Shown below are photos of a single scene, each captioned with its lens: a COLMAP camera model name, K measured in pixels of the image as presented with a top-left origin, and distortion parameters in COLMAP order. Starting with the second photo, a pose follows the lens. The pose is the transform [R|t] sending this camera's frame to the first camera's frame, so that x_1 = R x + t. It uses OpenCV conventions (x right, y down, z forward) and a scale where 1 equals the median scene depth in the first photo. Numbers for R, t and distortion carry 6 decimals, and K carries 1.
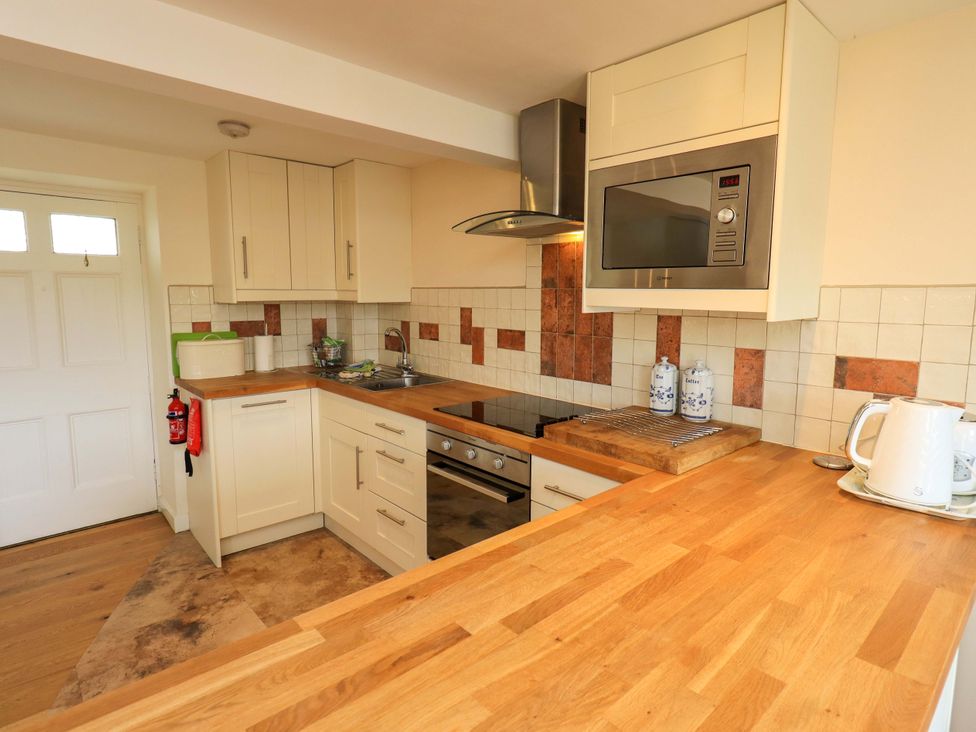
lens RADIAL K [[536.0, 0, 493.1], [0, 536.0, 354.3], [0, 0, 1]] dist [0.002981, -0.000367]
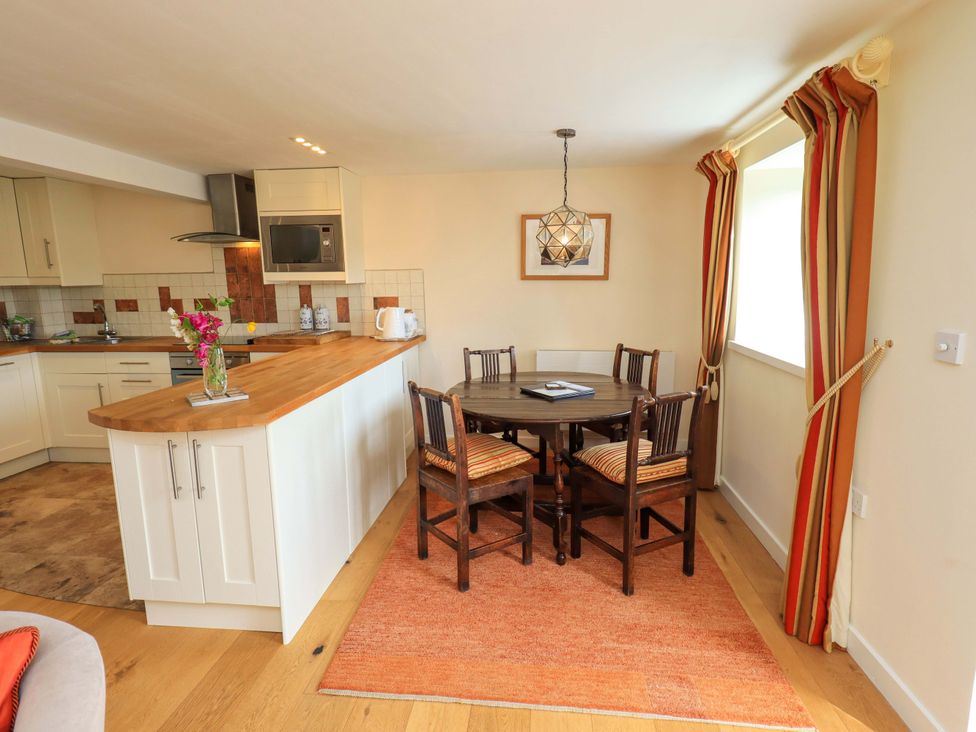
lens RADIAL K [[501.2, 0, 500.0], [0, 501.2, 356.9], [0, 0, 1]] dist [-0.003192, 0.001428]
pose [[0.738344, -0.124129, 0.662903, -0.391021], [0.095626, 0.992254, 0.079292, 0.111020], [-0.667611, 0.004846, 0.744495, -0.859820]]
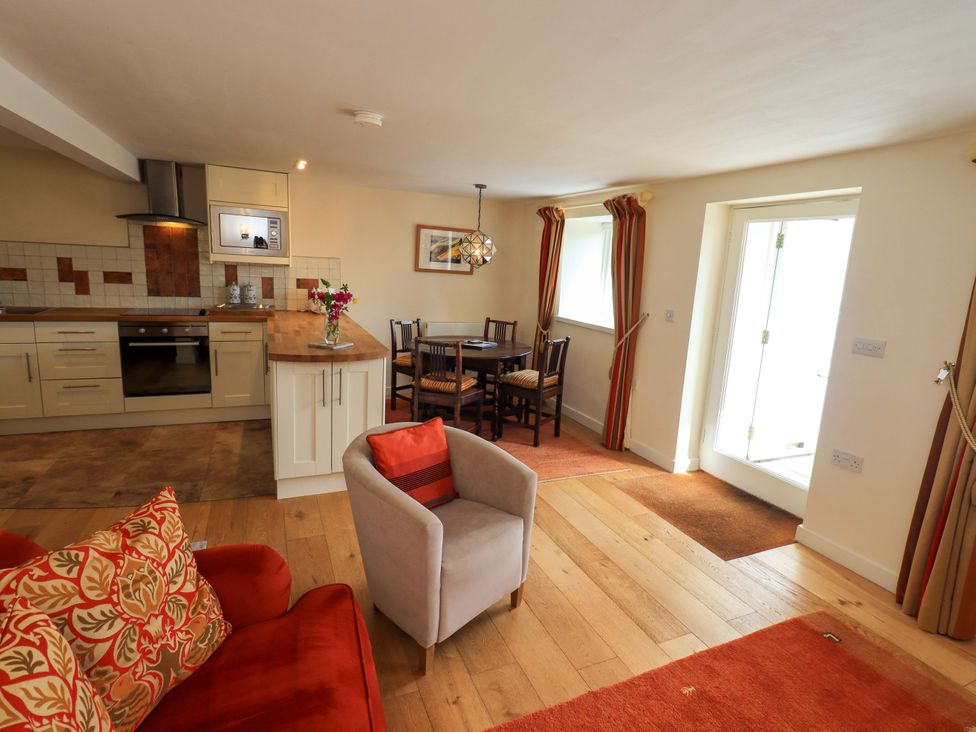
lens RADIAL K [[501.2, 0, 497.7], [0, 501.2, 357.0], [0, 0, 1]] dist [-0.003192, 0.001428]
pose [[0.309948, -0.164604, 0.936396, -1.305431], [0.055651, 0.986351, 0.154965, 0.048916], [-0.949124, 0.004080, 0.314877, -0.753937]]
